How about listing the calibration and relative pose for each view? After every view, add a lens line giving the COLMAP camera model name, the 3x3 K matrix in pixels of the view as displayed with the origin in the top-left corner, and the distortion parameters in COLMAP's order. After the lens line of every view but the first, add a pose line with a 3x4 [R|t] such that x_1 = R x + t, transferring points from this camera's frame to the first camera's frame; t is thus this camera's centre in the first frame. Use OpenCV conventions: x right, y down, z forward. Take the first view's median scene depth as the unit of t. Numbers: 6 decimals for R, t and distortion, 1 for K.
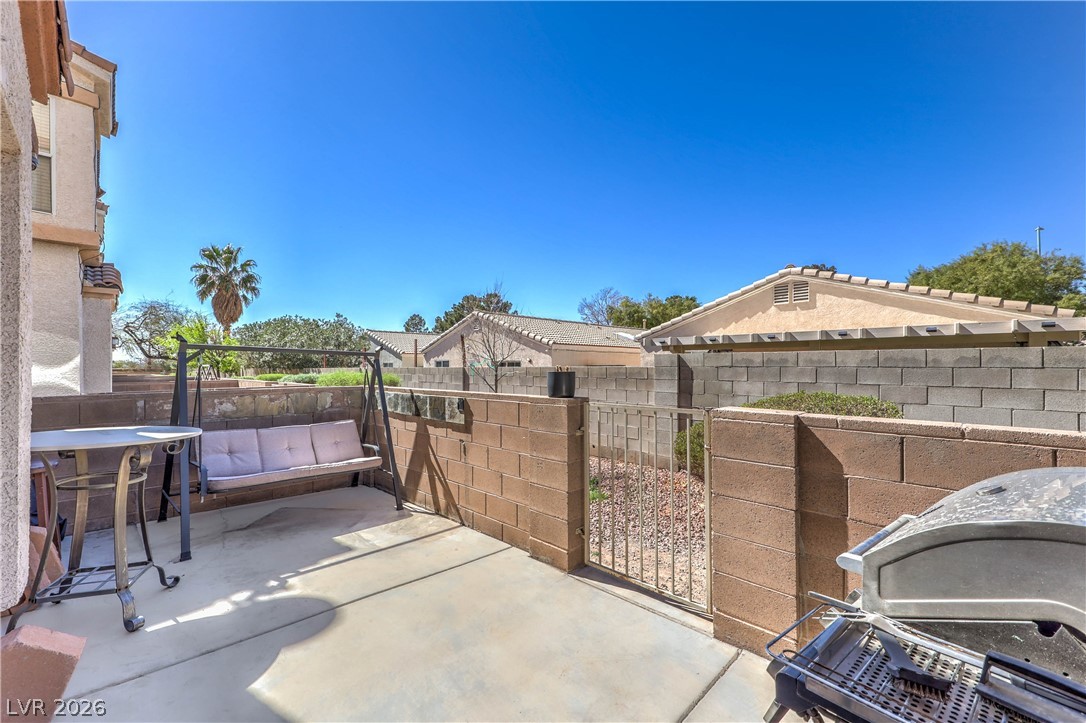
lens RADIAL K [[442.7, 0, 540.8], [0, 442.7, 367.6], [0, 0, 1]] dist [0.000390, -0.000033]
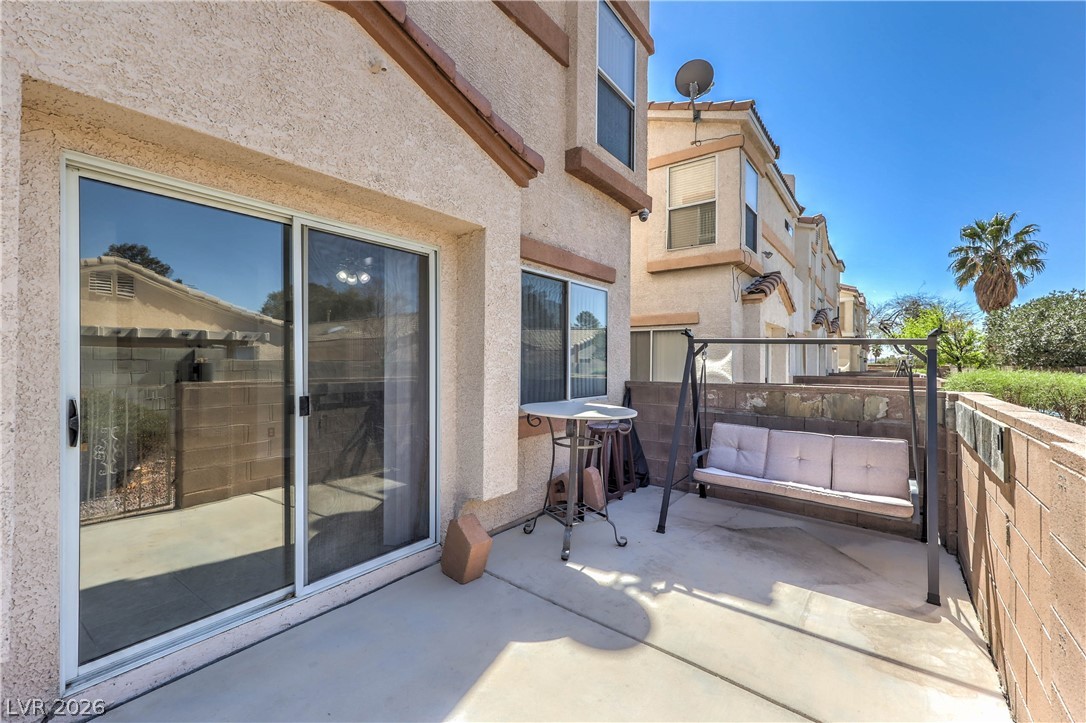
lens RADIAL K [[454.7, 0, 535.3], [0, 454.7, 362.8], [0, 0, 1]] dist [0.000847, -0.000081]
pose [[0.124500, 0.007657, -0.992190, 0.214785], [-0.010111, 0.999928, 0.006448, 0.001787], [0.992168, 0.009229, 0.124568, 0.395051]]
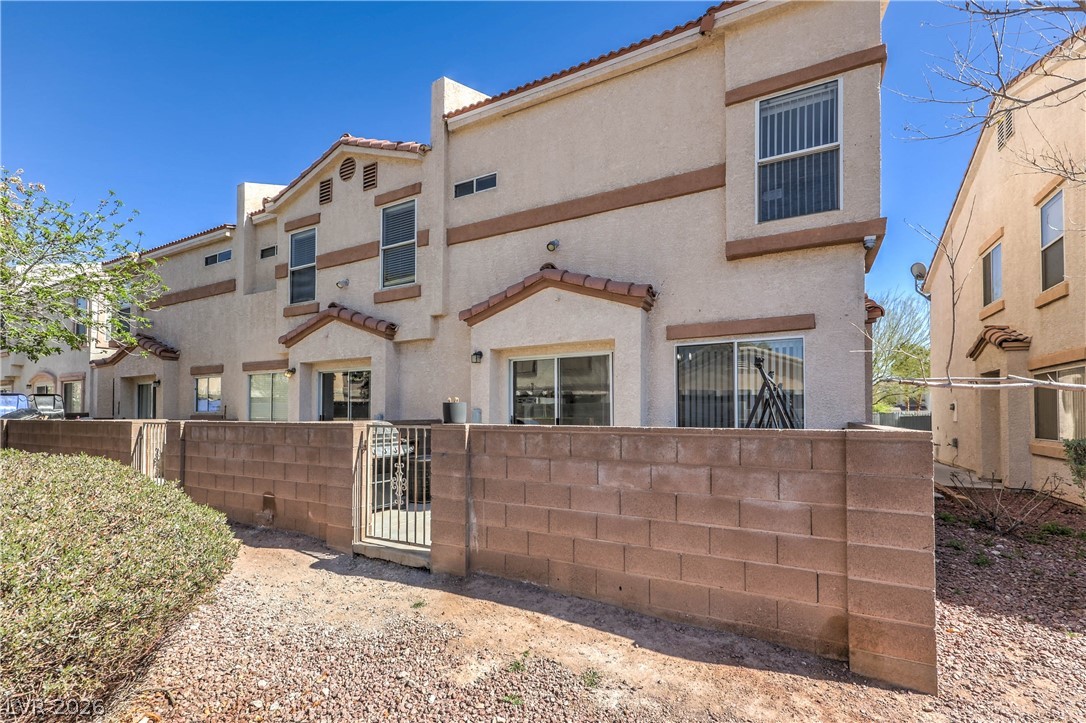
lens RADIAL K [[444.6, 0, 546.1], [0, 444.6, 404.8], [0, 0, 1]] dist [-0.000081, -0.000051]
pose [[-0.951035, 0.000883, -0.309082, 0.144763], [0.005332, 0.999894, -0.013550, 0.024077], [0.309037, -0.014535, -0.950939, 1.626089]]
